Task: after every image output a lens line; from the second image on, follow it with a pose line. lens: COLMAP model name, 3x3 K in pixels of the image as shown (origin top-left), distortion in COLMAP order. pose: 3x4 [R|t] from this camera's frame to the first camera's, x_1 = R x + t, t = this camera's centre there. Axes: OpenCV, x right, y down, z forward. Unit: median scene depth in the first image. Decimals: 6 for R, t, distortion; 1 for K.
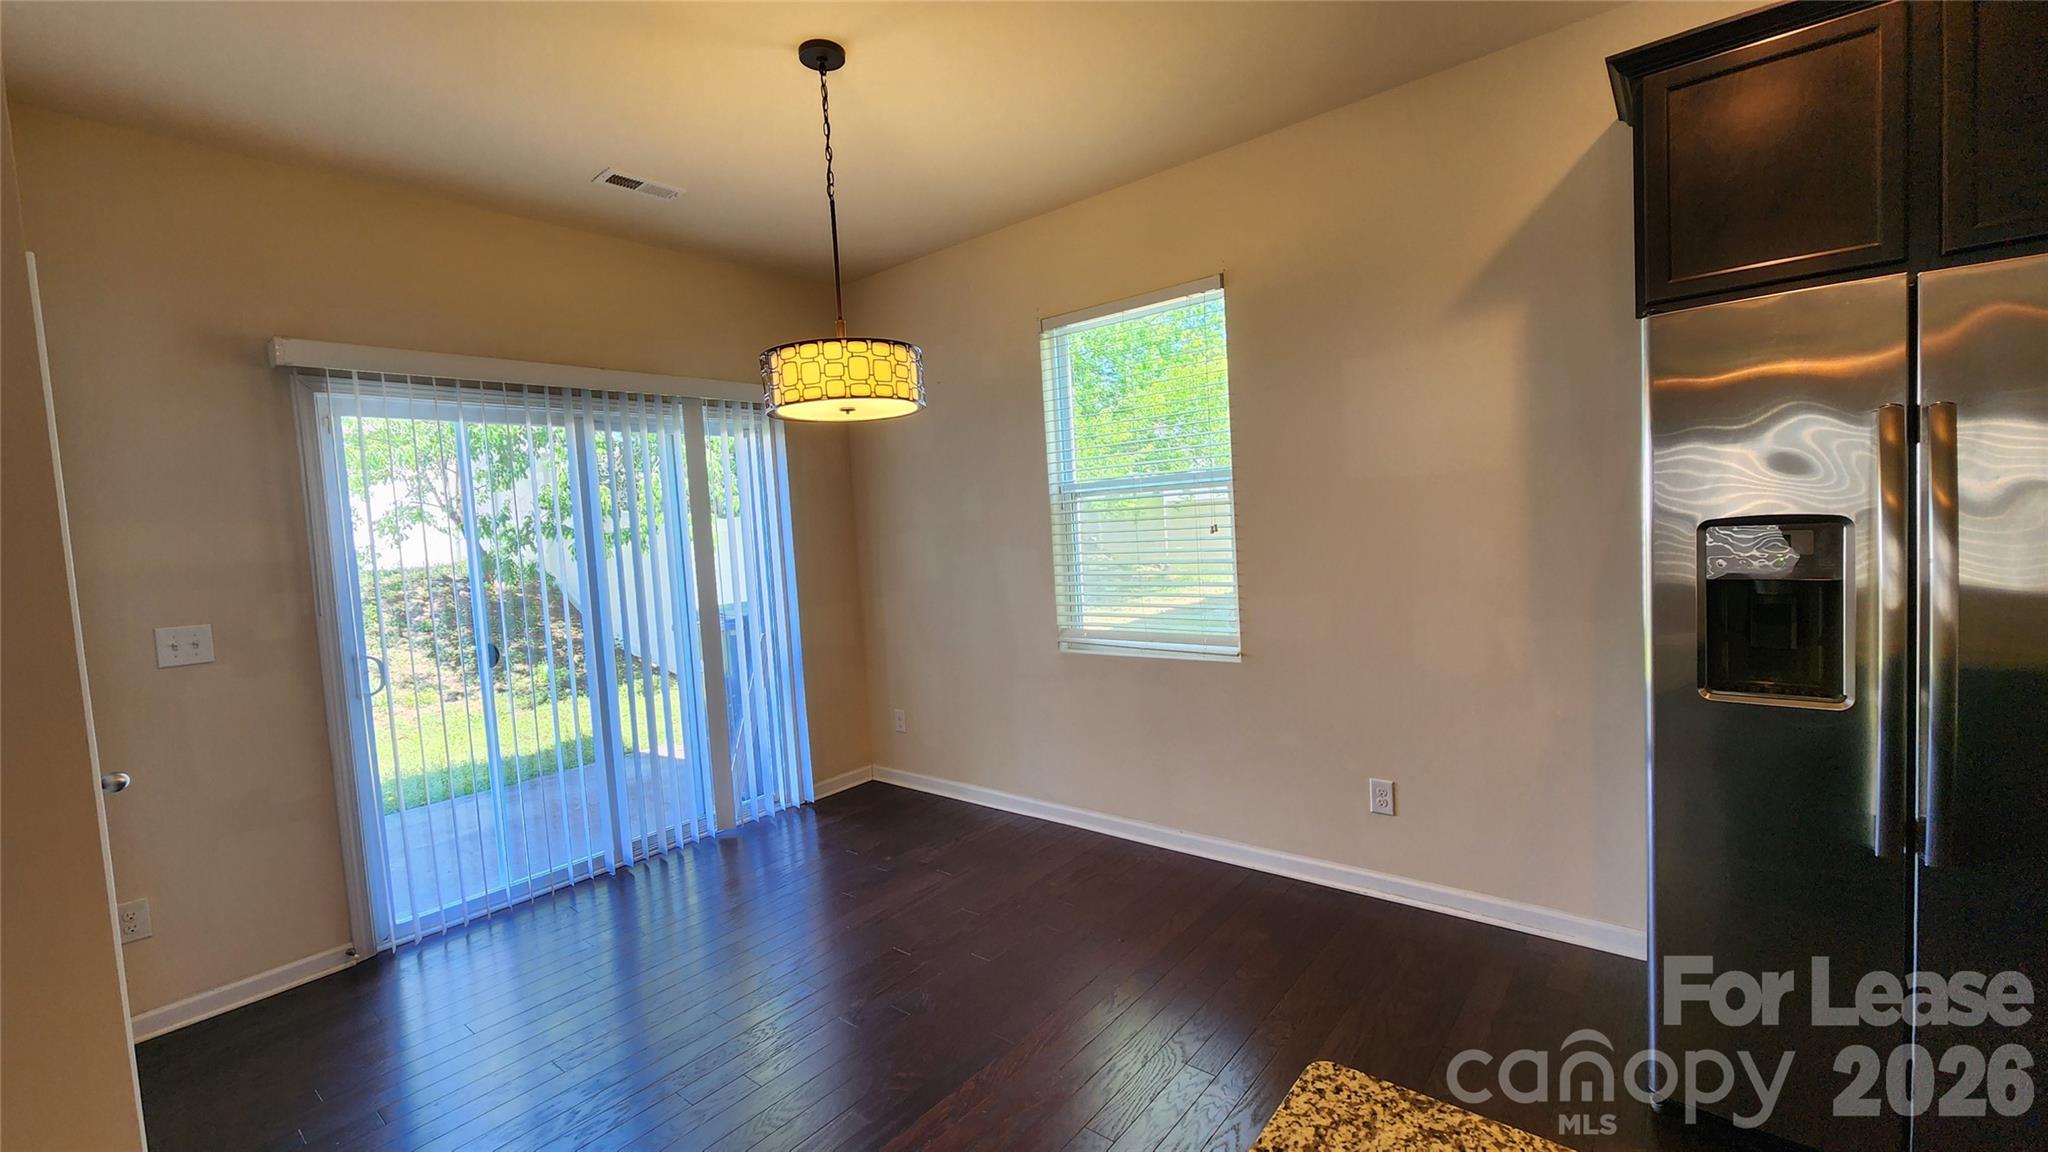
lens RADIAL K [[834.6, 0, 1024.0], [0, 834.6, 576.0], [0, 0, 1]] dist [0.000876, 0.000136]
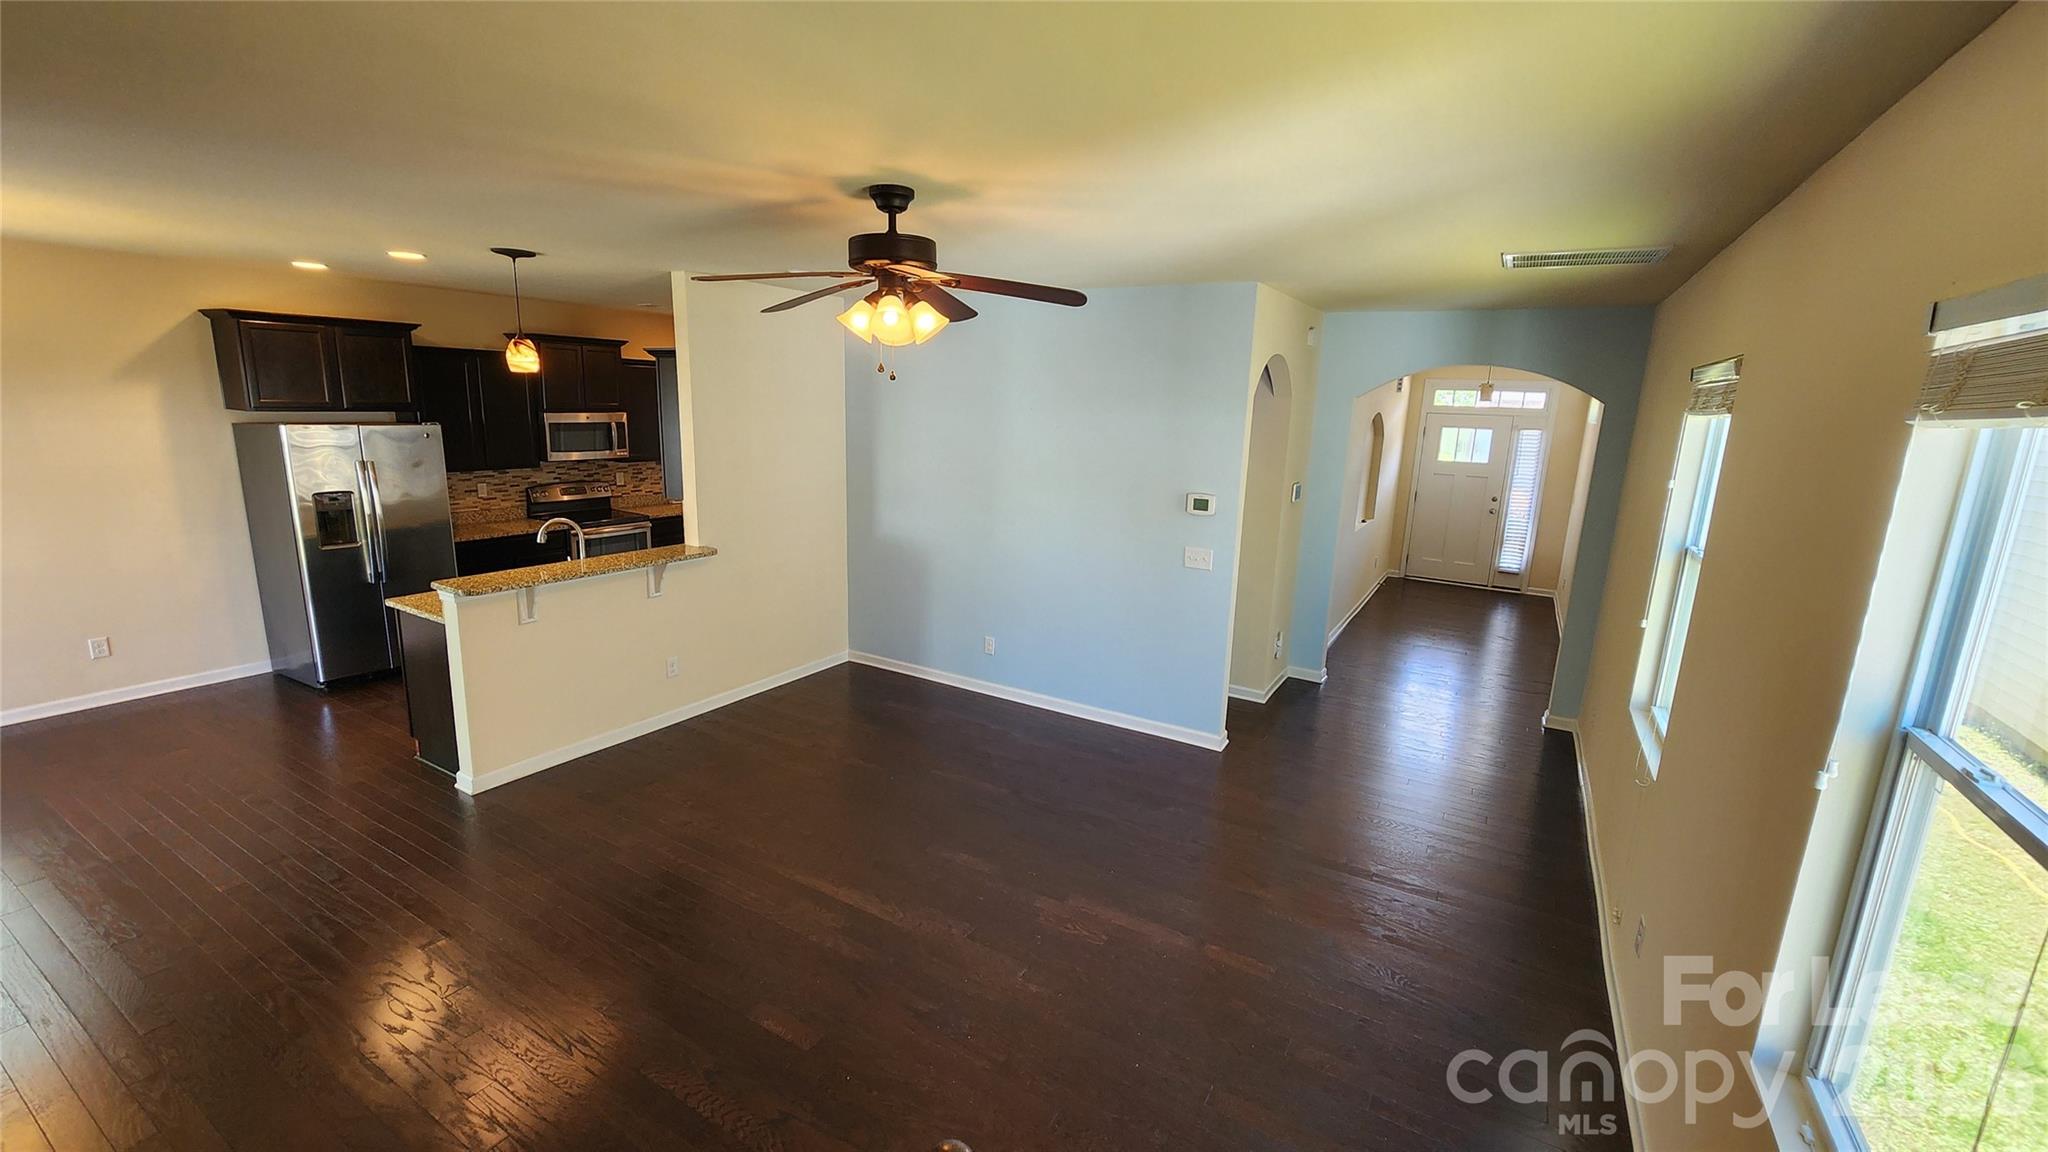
lens RADIAL K [[834.6, 0, 1024.0], [0, 834.6, 576.0], [0, 0, 1]] dist [0.000876, 0.000136]
pose [[0.076065, -0.147105, 0.986192, -0.577970], [0.016995, 0.989105, 0.146229, -0.044199], [-0.996958, 0.005637, 0.077736, -0.517081]]
